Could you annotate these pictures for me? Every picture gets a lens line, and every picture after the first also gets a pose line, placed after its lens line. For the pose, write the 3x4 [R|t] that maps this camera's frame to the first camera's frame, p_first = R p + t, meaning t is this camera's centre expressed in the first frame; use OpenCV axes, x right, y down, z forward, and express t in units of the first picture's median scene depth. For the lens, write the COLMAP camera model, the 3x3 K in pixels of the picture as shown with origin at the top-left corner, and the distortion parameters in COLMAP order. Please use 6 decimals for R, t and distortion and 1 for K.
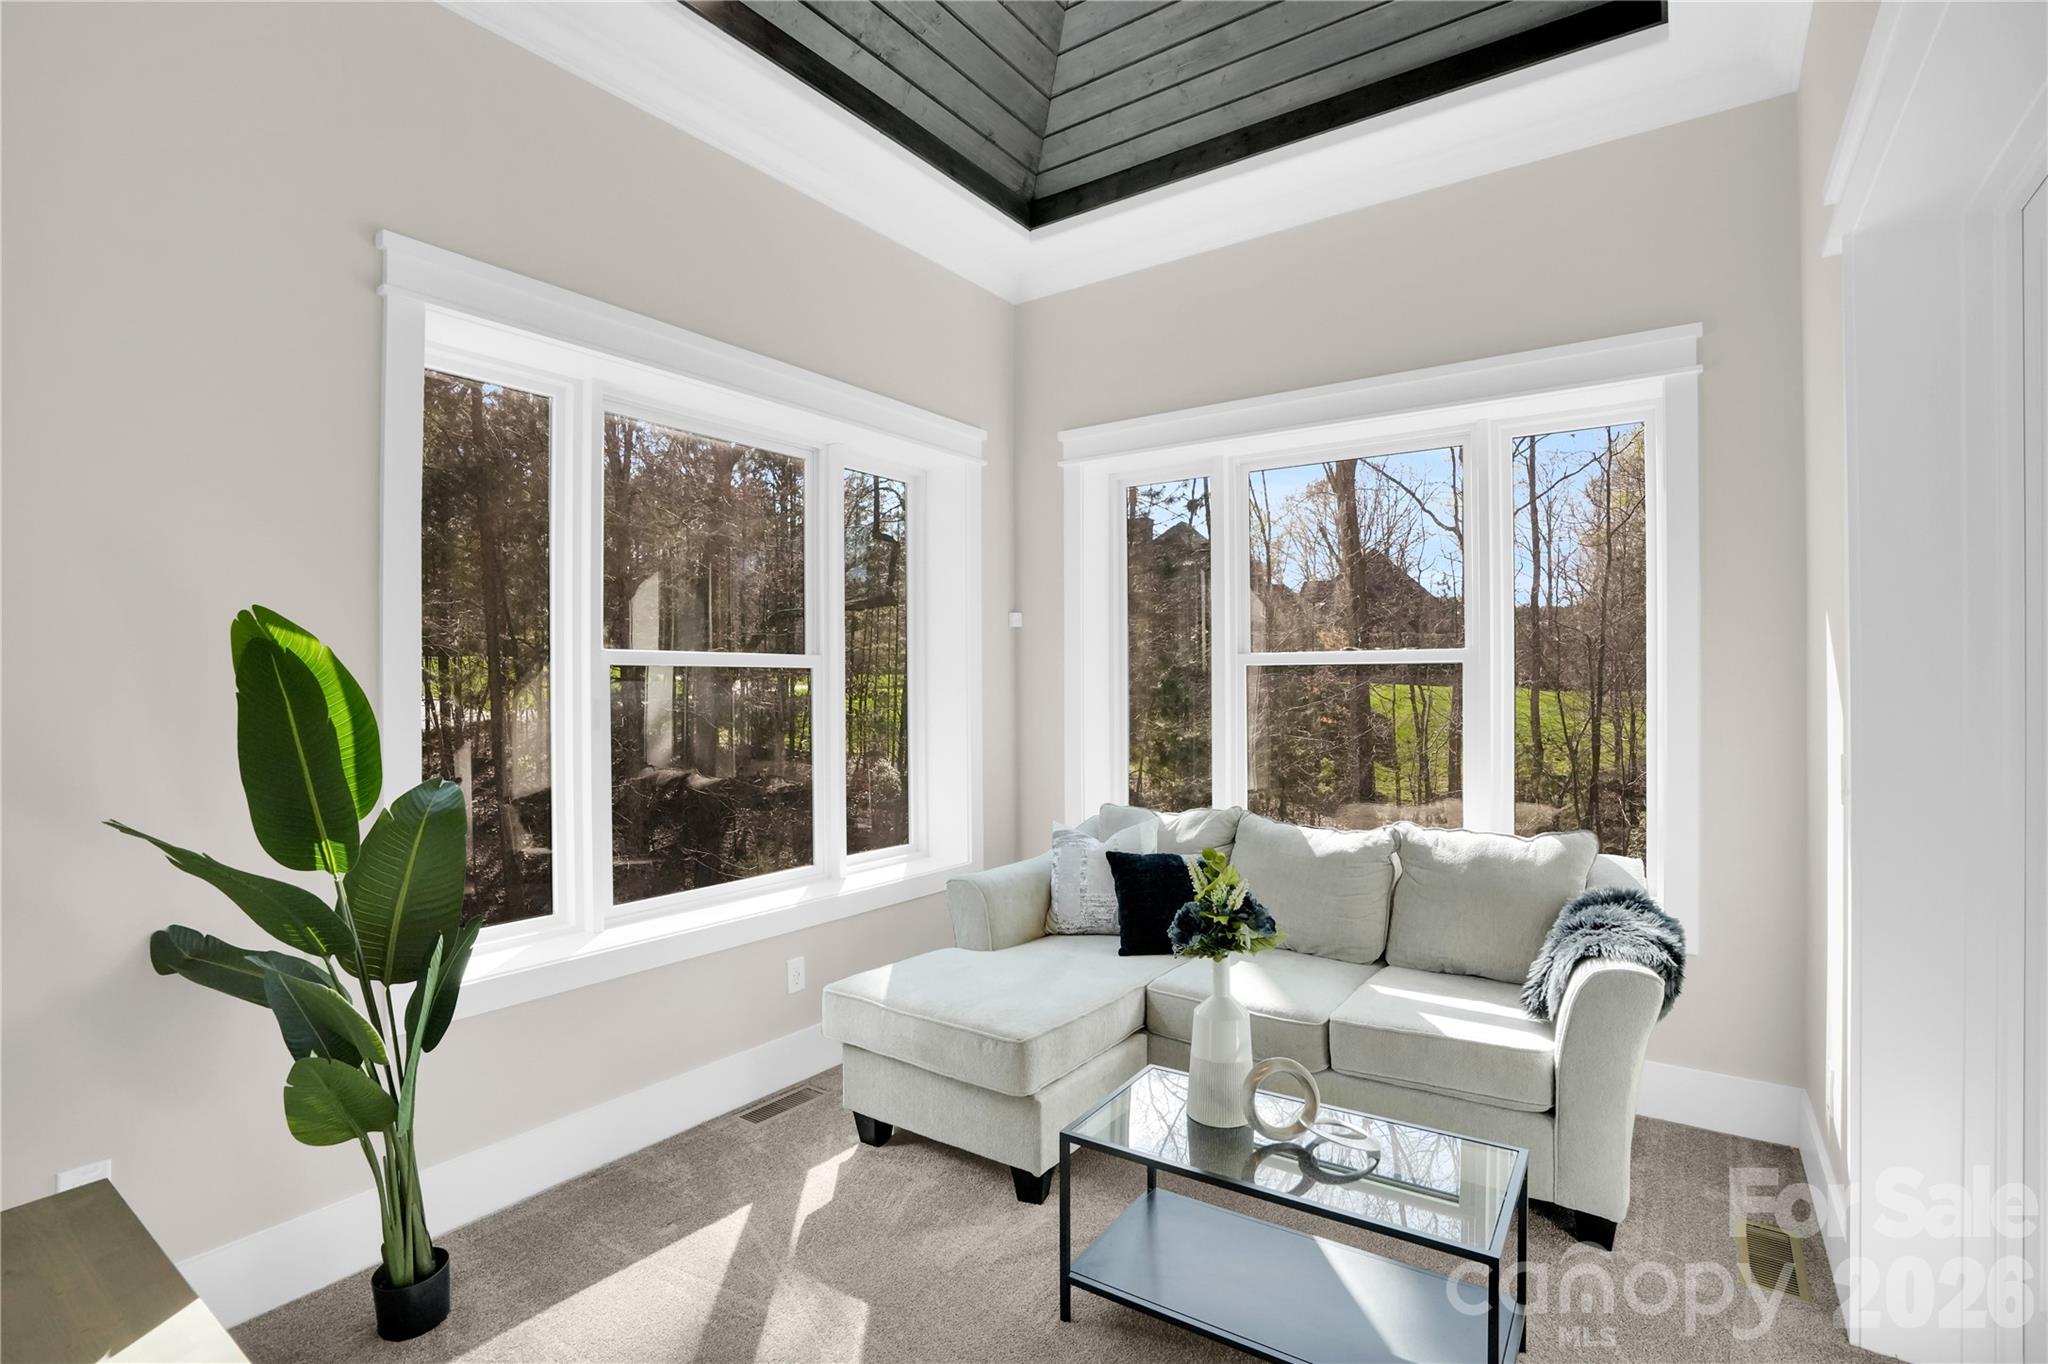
lens RADIAL K [[992.3, 0, 1030.1], [0, 992.3, 693.1], [0, 0, 1]] dist [-0.032043, 0.017555]
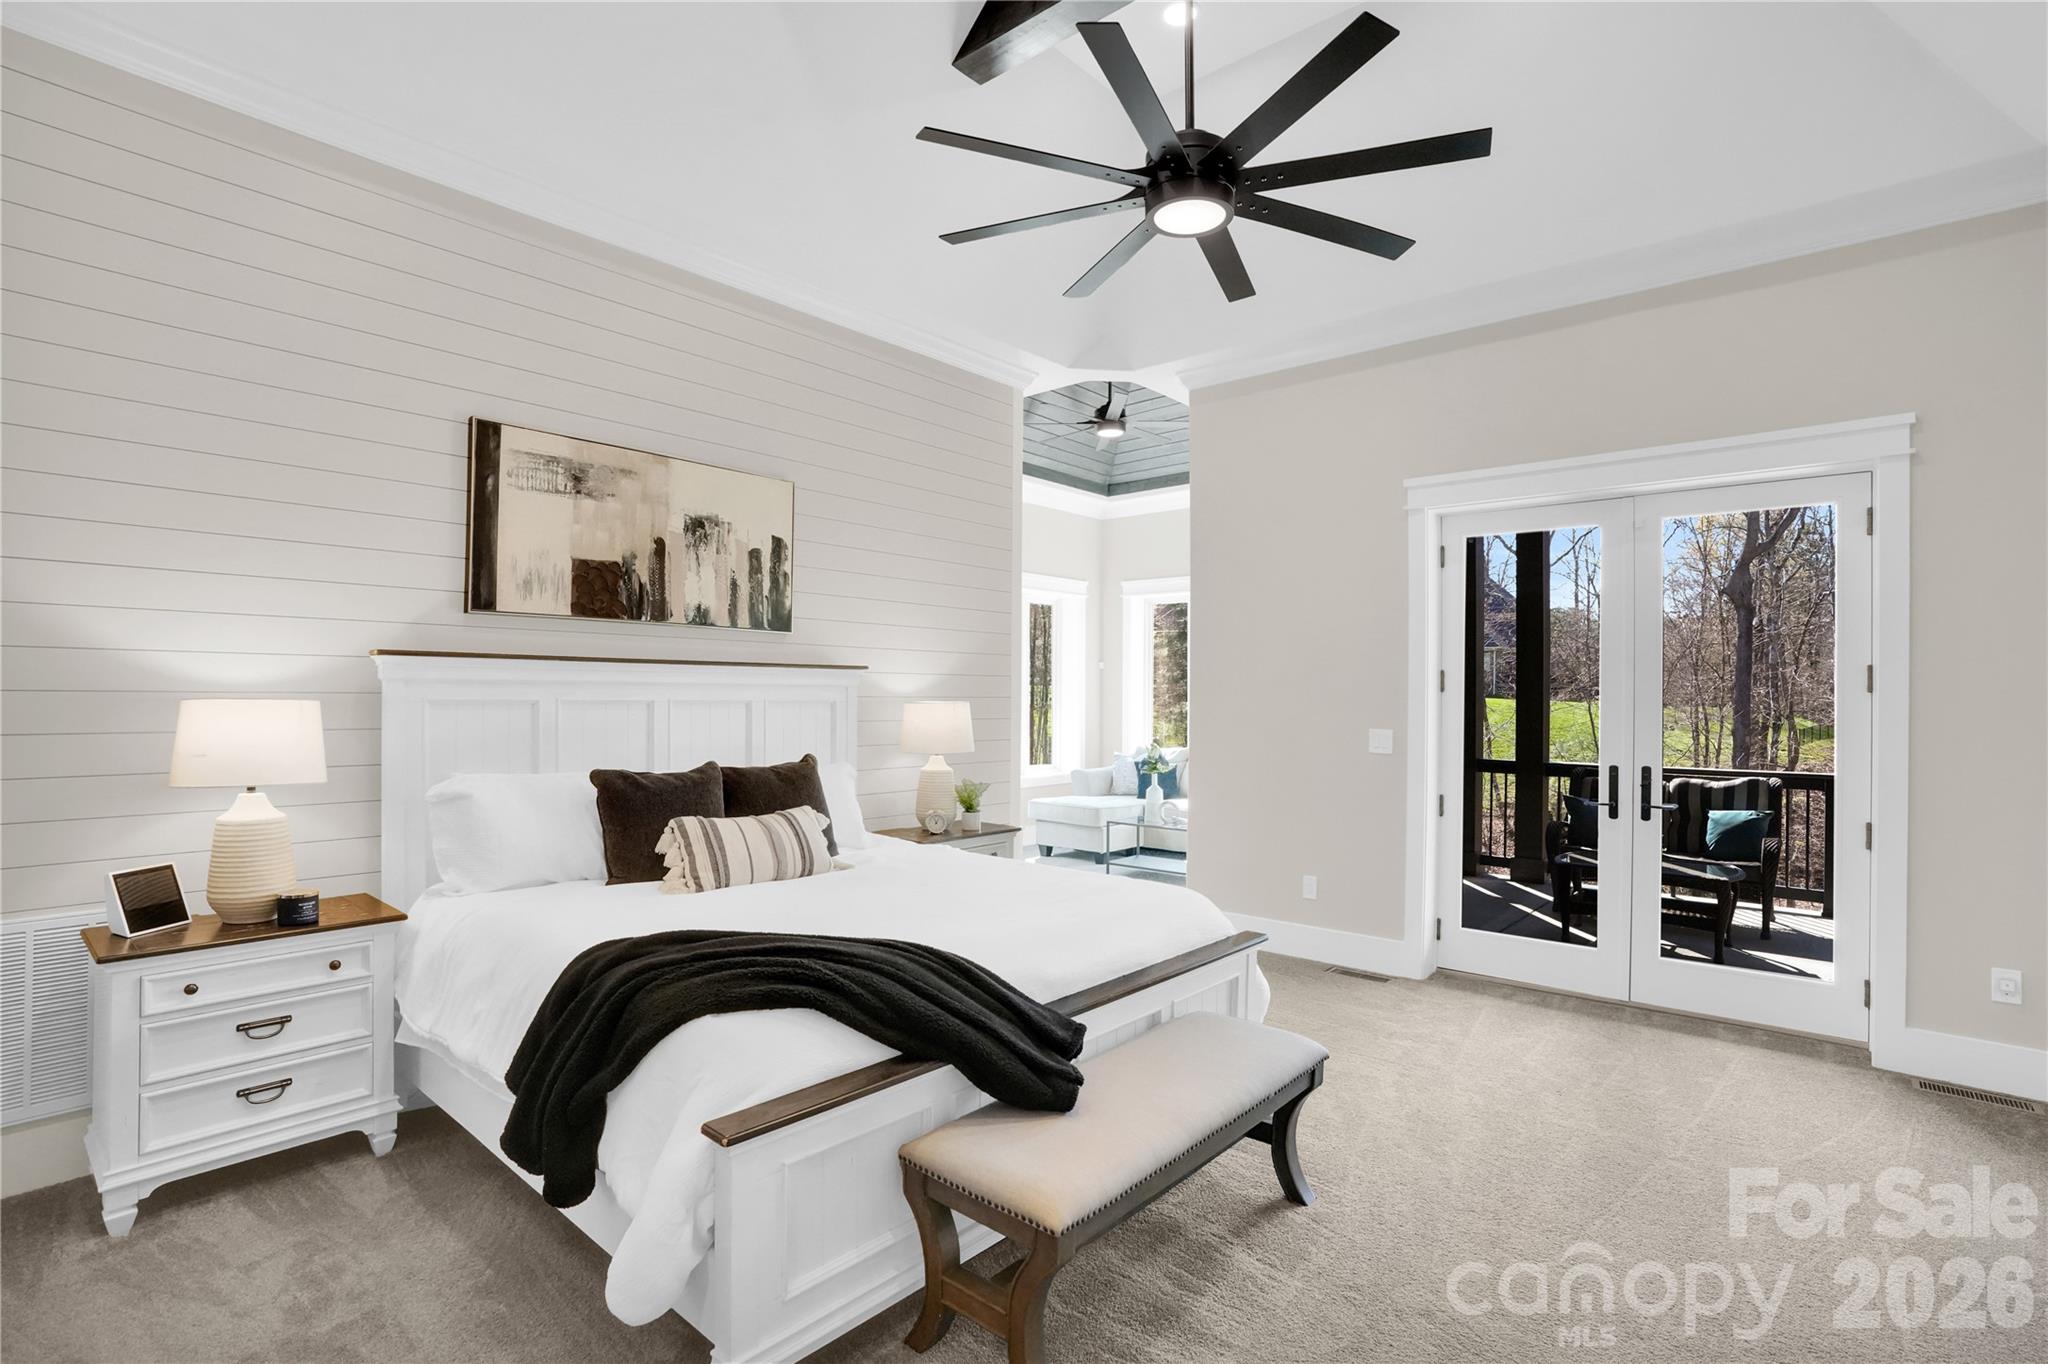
lens RADIAL K [[992.3, 0, 1030.5], [0, 992.3, 691.9], [0, 0, 1]] dist [-0.032043, 0.017555]
pose [[0.994524, 0.007809, -0.104217, 0.059546], [-0.008461, 0.999947, -0.005822, -0.000807], [0.104166, 0.006672, 0.994538, -1.210793]]
